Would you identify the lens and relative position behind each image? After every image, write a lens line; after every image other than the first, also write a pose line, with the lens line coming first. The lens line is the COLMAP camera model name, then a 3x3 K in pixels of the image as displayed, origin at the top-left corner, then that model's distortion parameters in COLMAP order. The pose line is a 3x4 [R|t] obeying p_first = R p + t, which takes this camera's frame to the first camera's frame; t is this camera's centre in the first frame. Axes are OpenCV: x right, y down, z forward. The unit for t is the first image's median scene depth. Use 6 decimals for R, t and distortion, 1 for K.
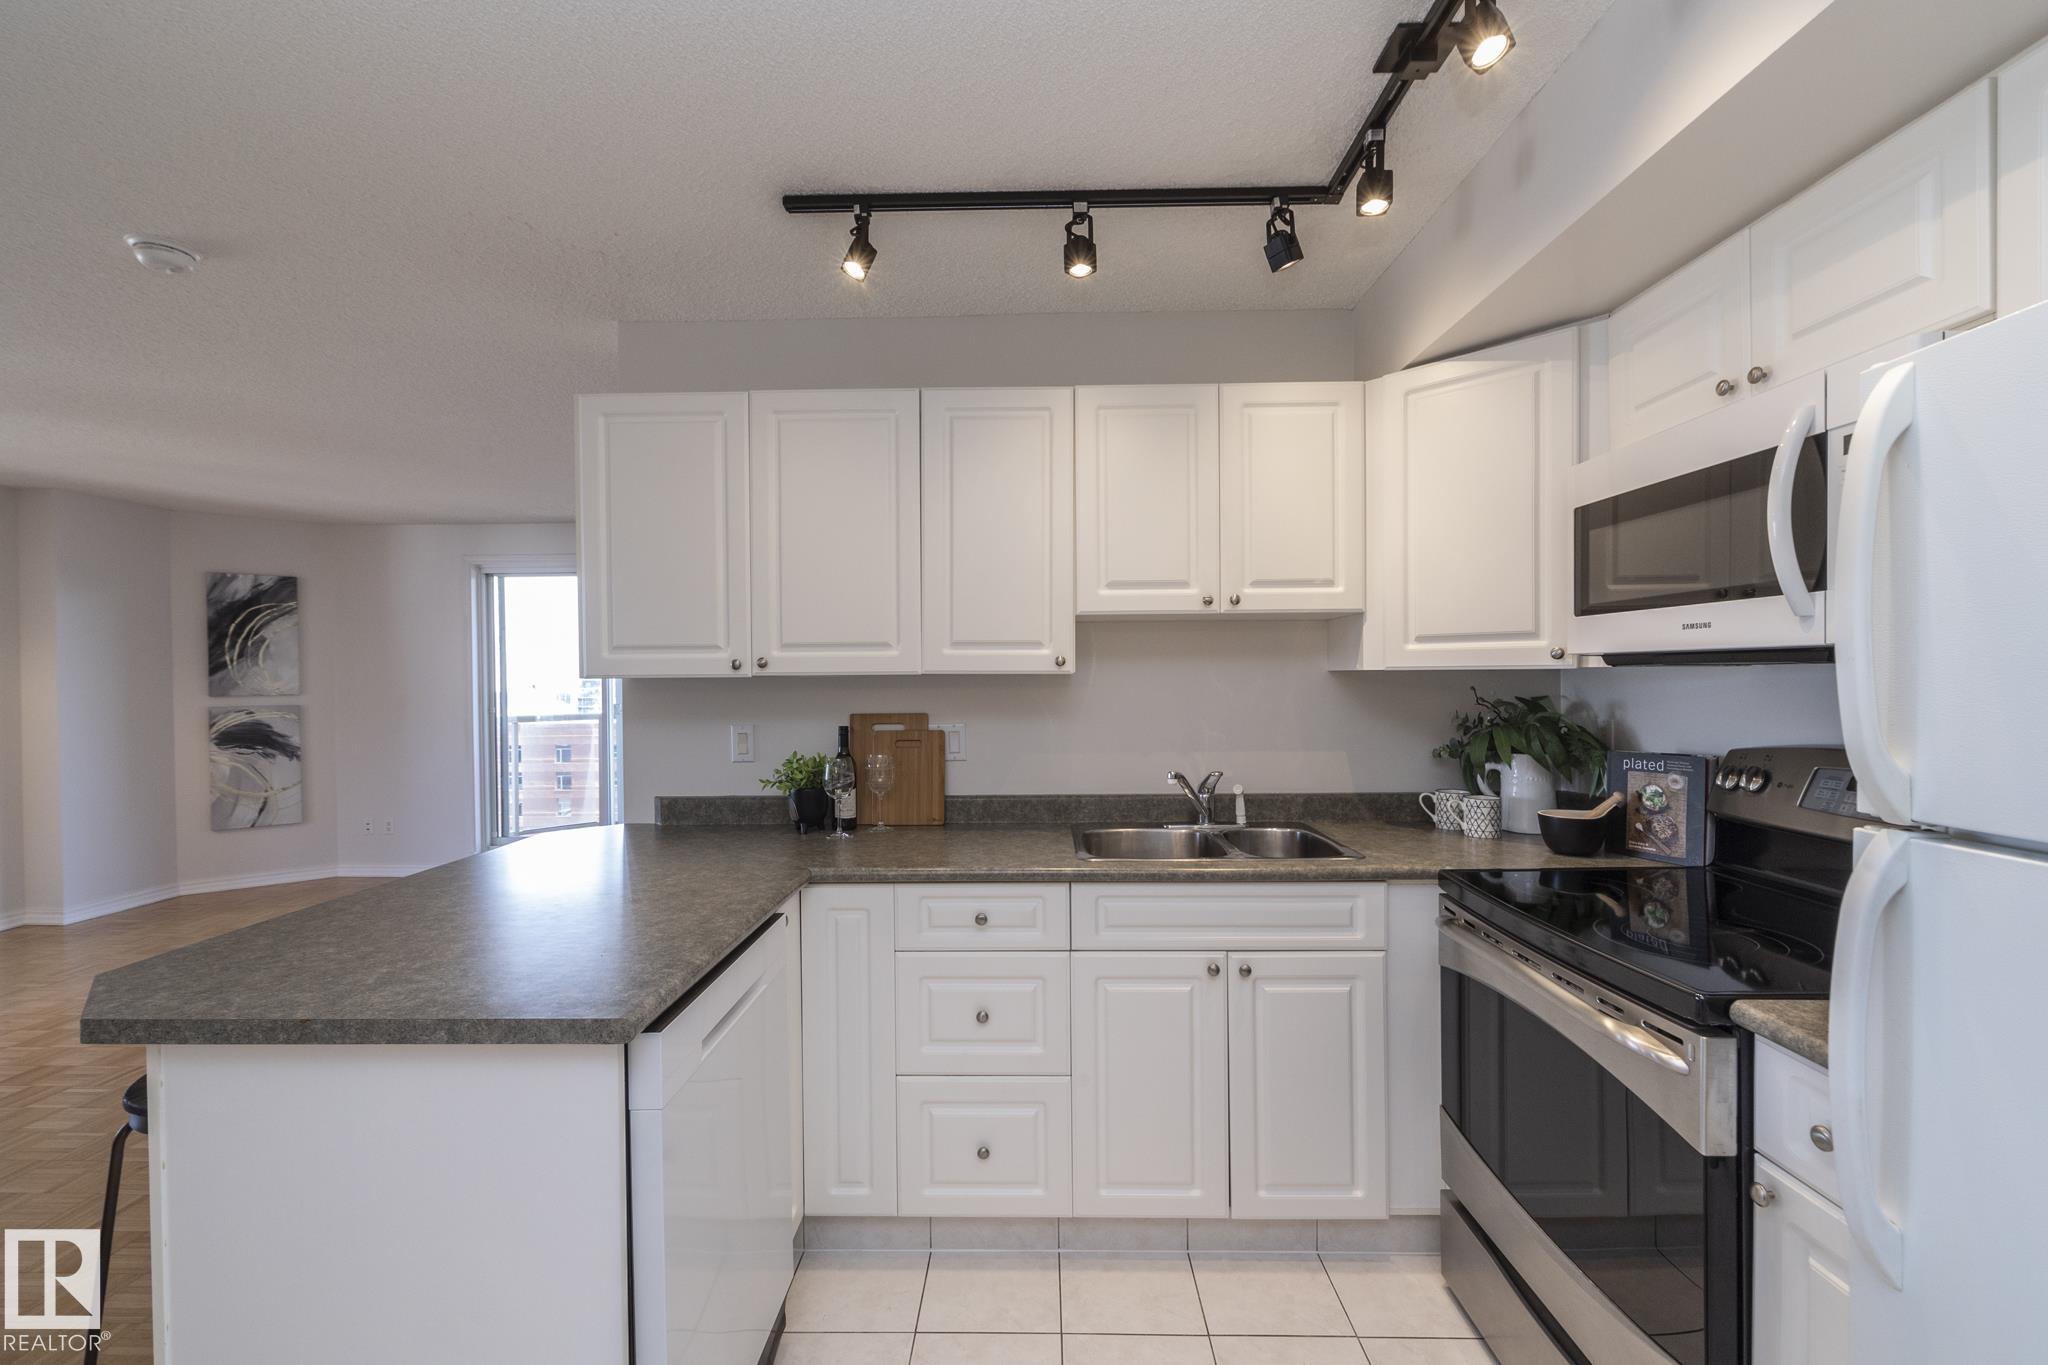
lens RADIAL K [[859.4, 0, 1024.0], [0, 859.4, 682.5], [0, 0, 1]] dist [-0.004020, -0.000665]
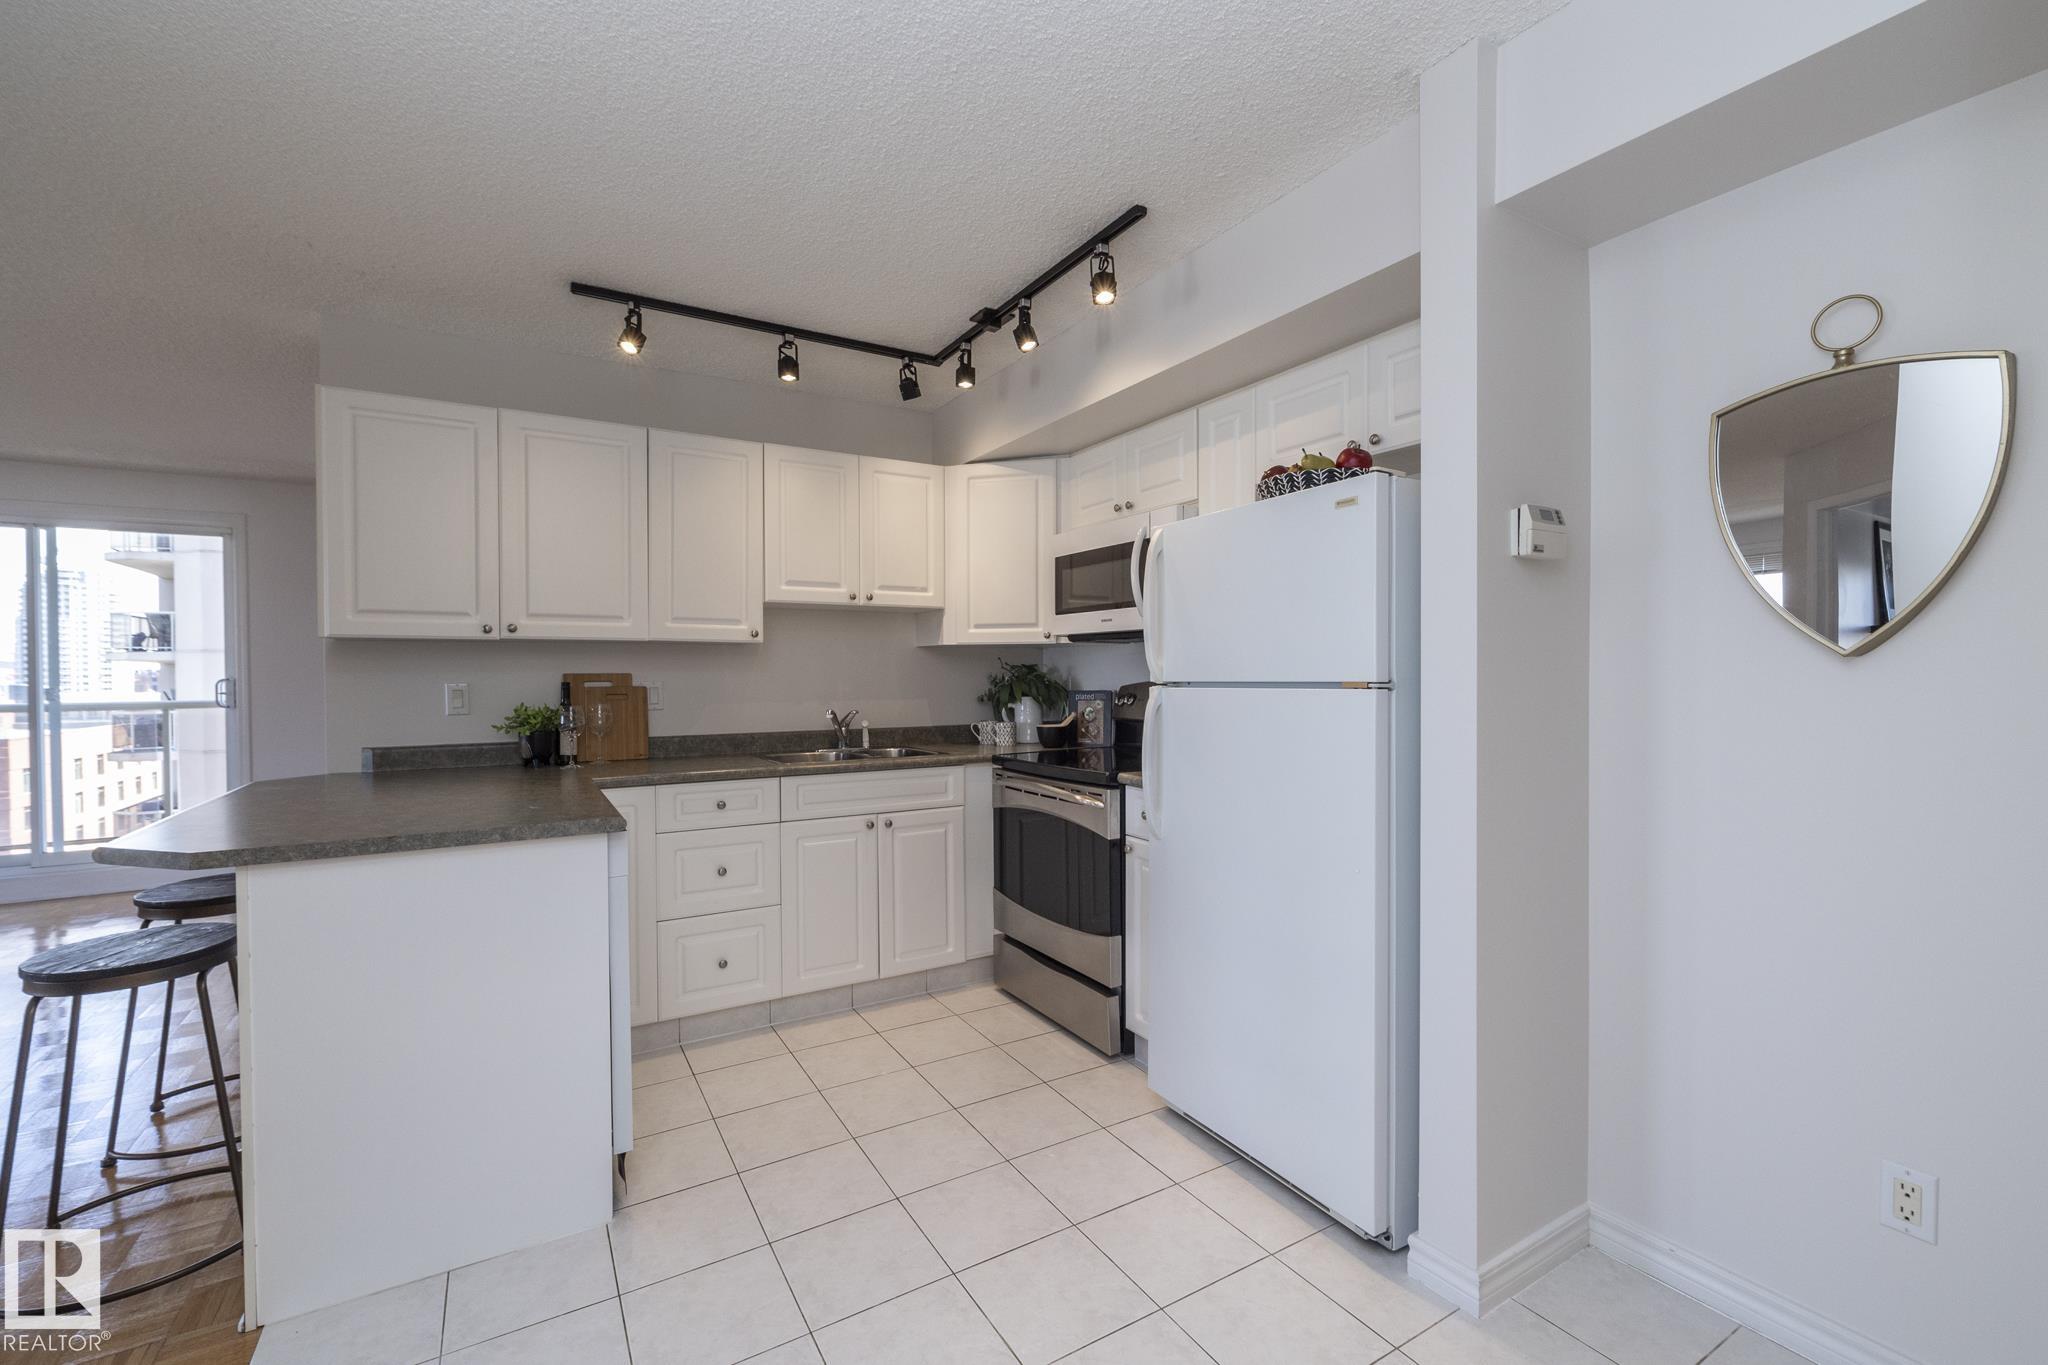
lens RADIAL K [[859.4, 0, 1024.0], [0, 859.4, 682.5], [0, 0, 1]] dist [-0.004020, -0.000665]
pose [[0.844939, -0.001275, 0.534861, -0.389759], [0.002195, 0.999997, -0.001083, 0.066894], [-0.534858, 0.002089, 0.844939, -0.509616]]
